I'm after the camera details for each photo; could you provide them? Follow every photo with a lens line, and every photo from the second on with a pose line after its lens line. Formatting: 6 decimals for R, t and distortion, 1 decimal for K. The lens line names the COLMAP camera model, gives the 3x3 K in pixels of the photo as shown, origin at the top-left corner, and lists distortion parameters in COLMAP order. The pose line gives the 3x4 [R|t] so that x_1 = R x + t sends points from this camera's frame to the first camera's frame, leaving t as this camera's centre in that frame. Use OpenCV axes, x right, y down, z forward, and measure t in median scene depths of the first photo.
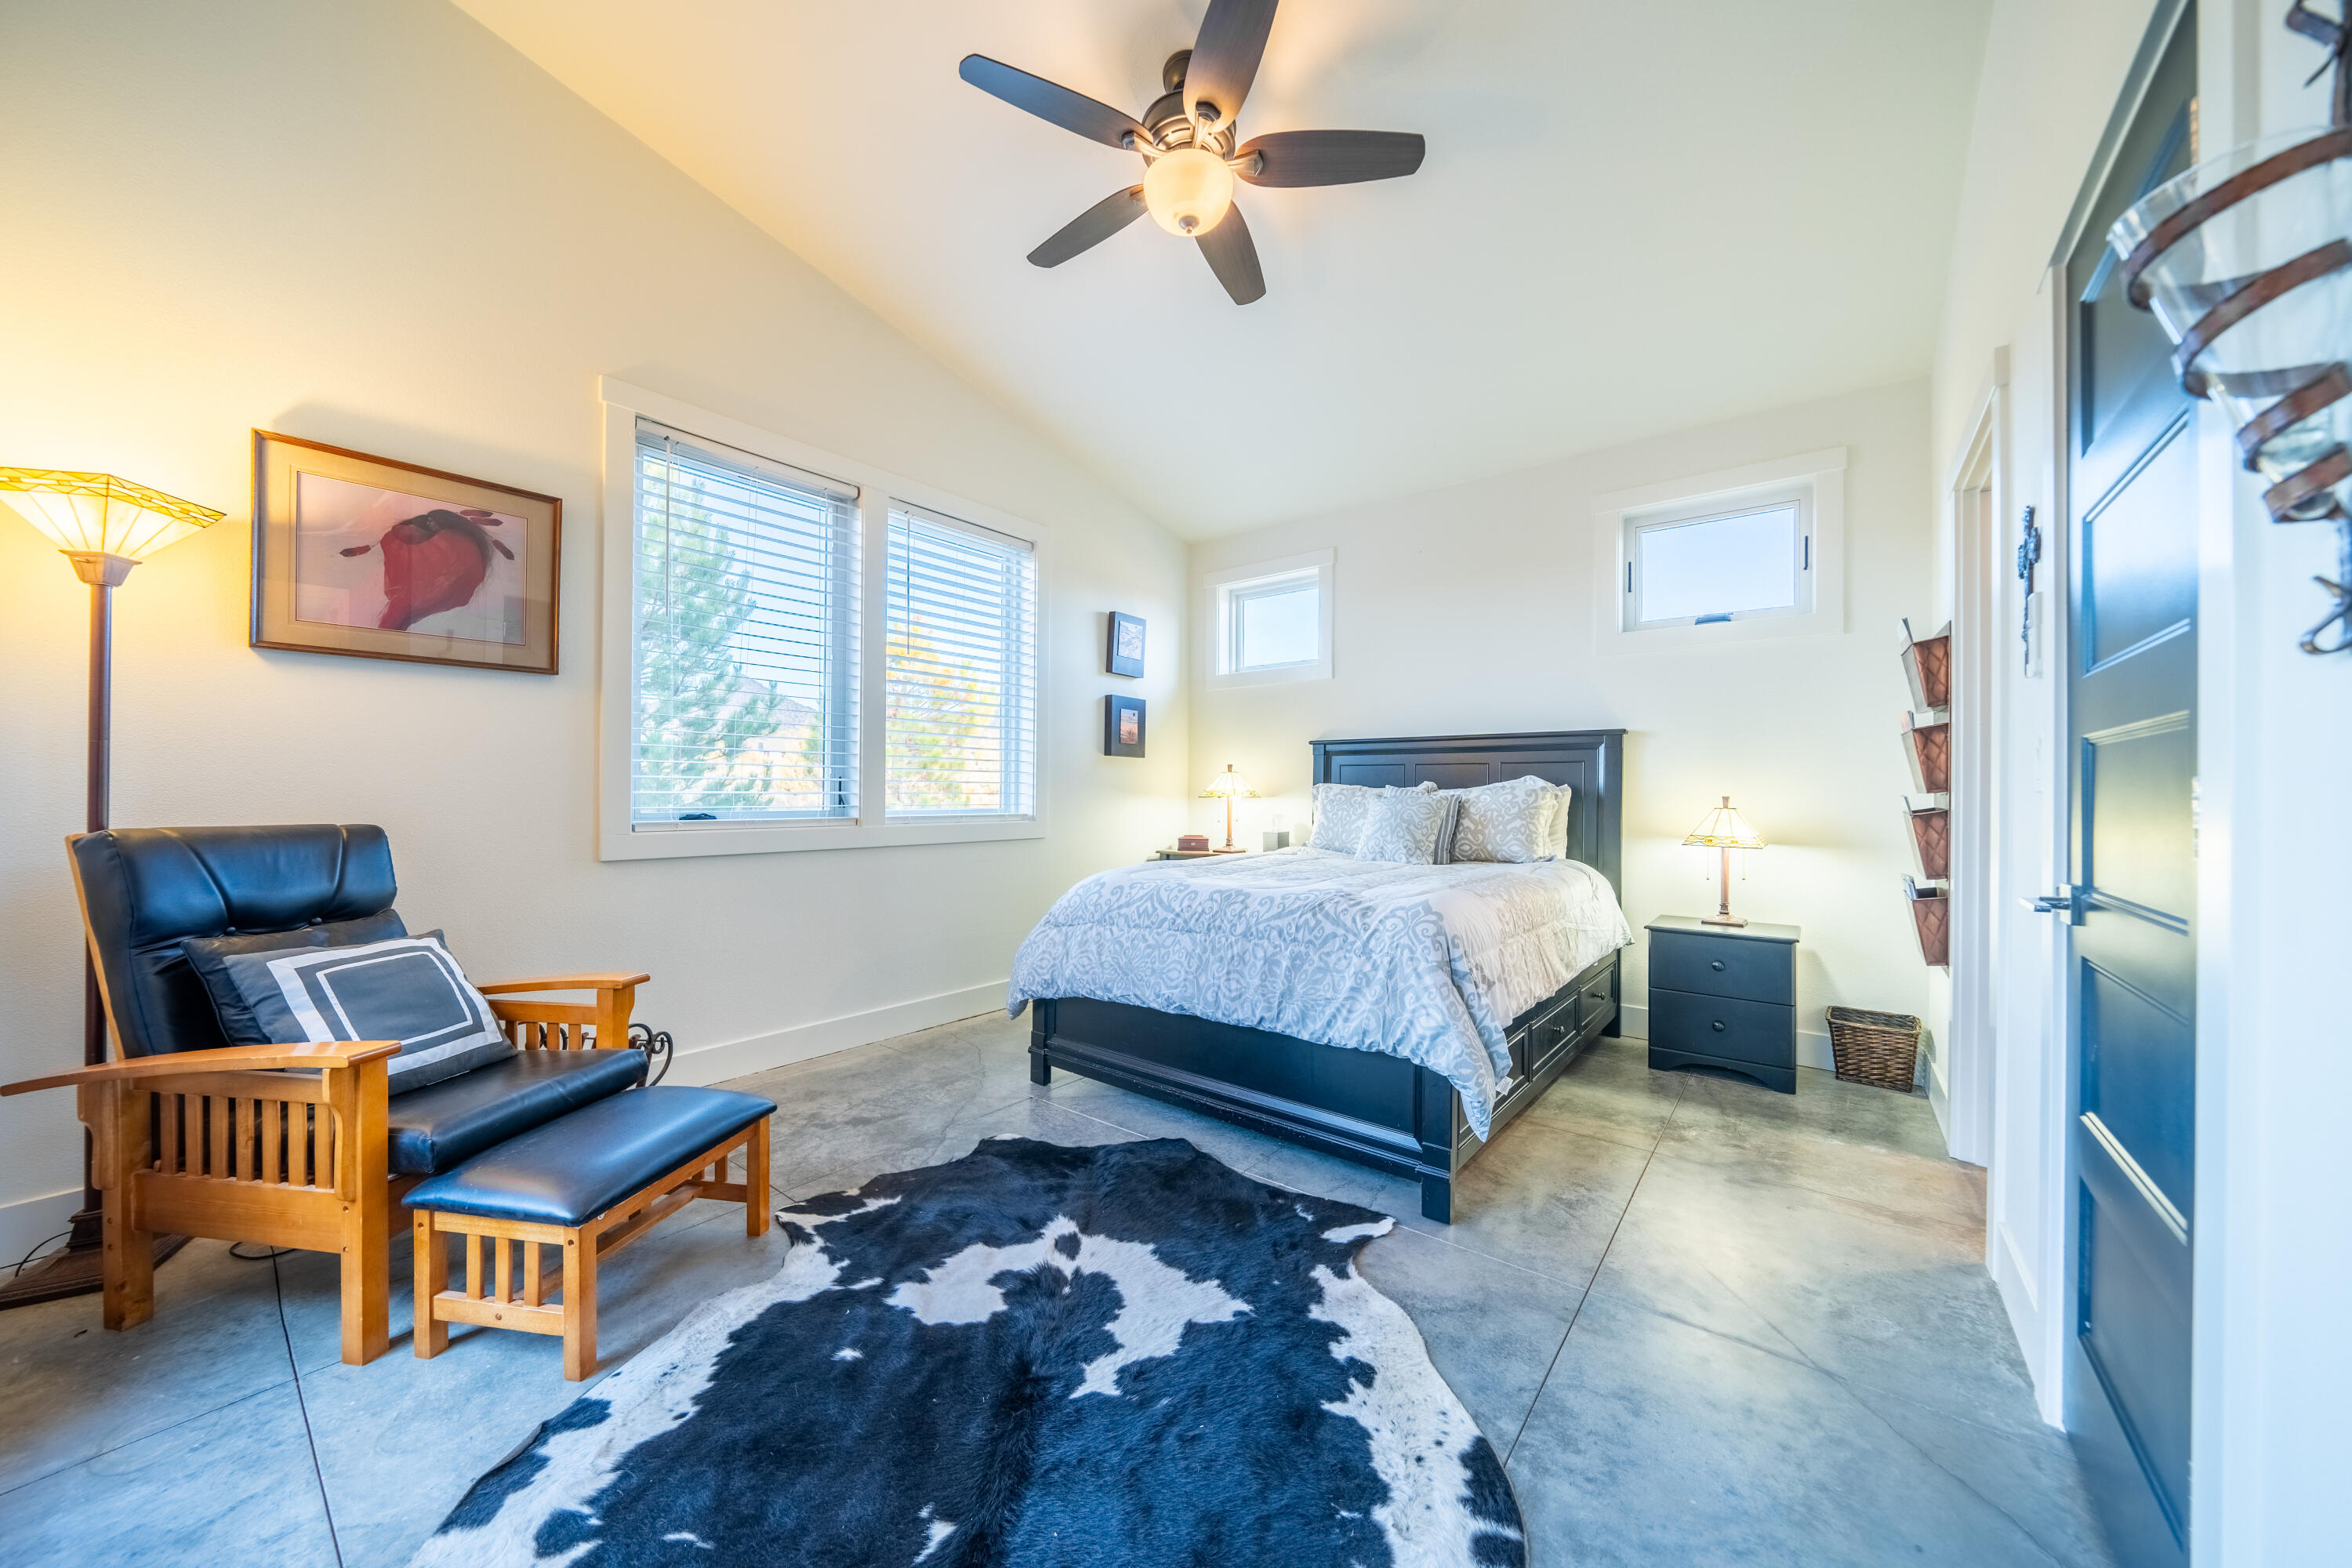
lens RADIAL K [[809.8, 0, 1173.6], [0, 809.8, 786.6], [0, 0, 1]] dist [-0.005252, 0.000011]
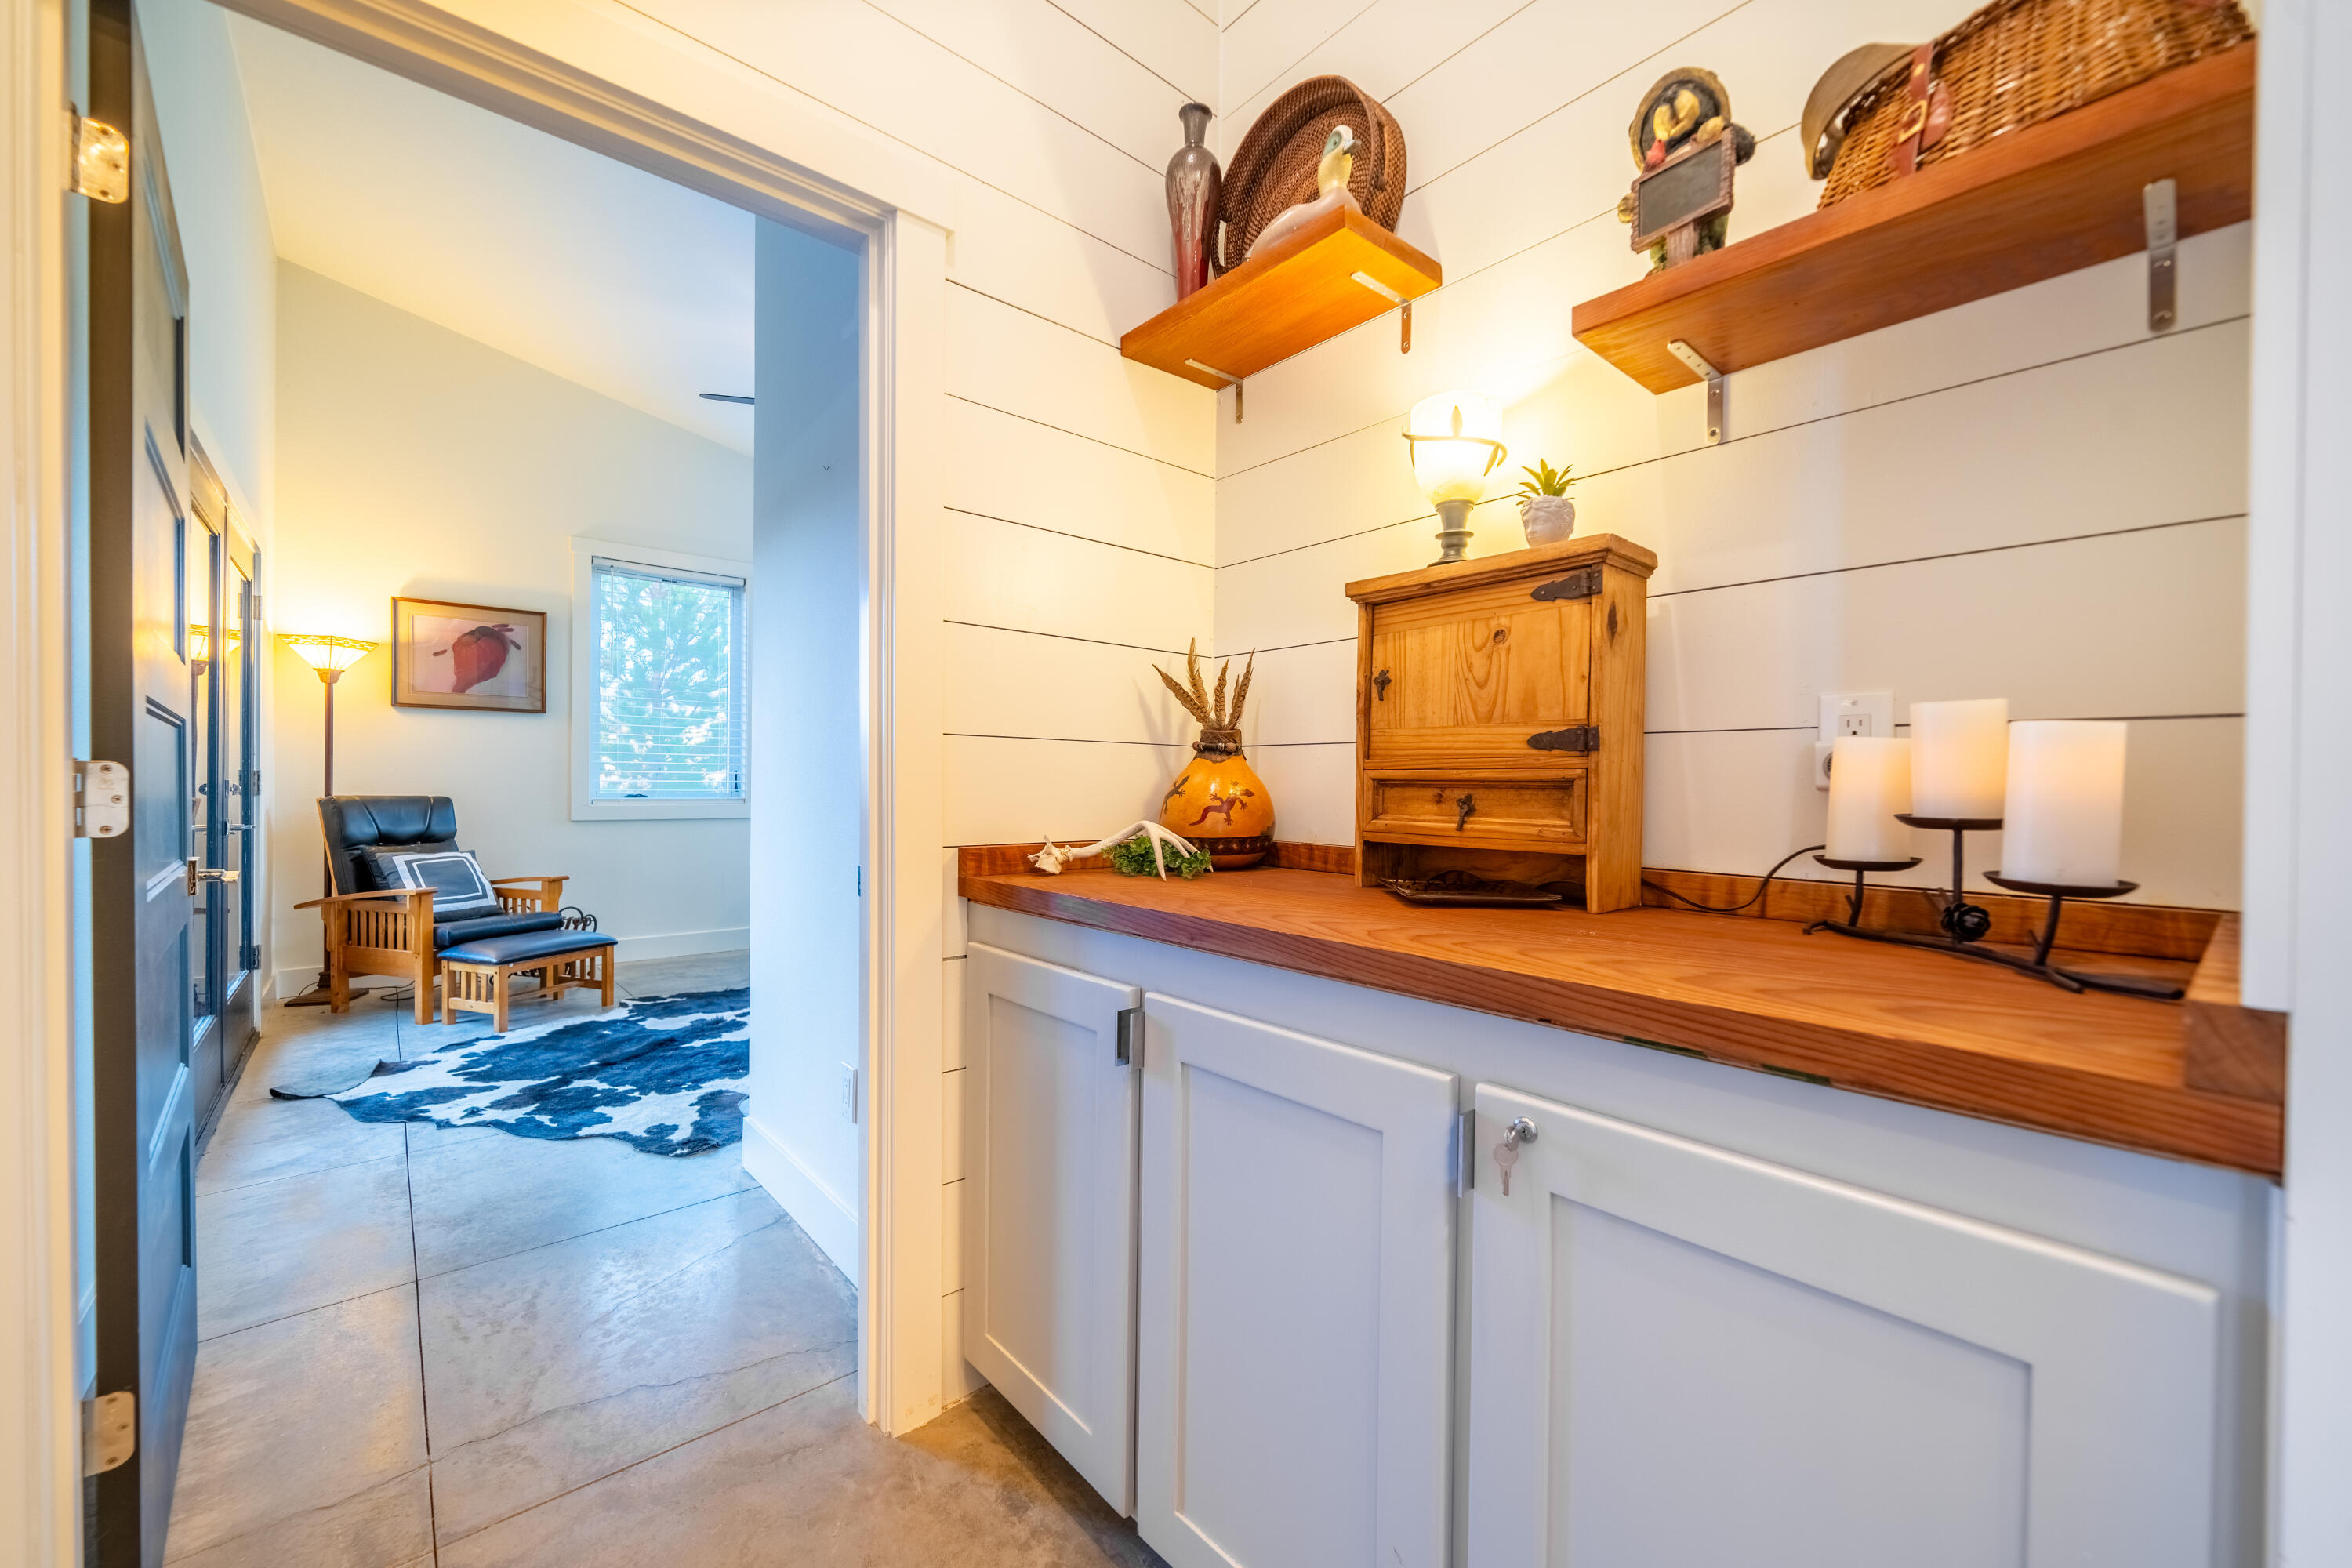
lens RADIAL K [[920.5, 0, 1180.9], [0, 920.5, 788.1], [0, 0, 1]] dist [-0.000943, -0.000506]
pose [[0.982797, 0.002964, -0.184664, 1.370769], [-0.001480, 0.999966, 0.008172, 0.007137], [0.184682, -0.007758, 0.982768, -1.008398]]
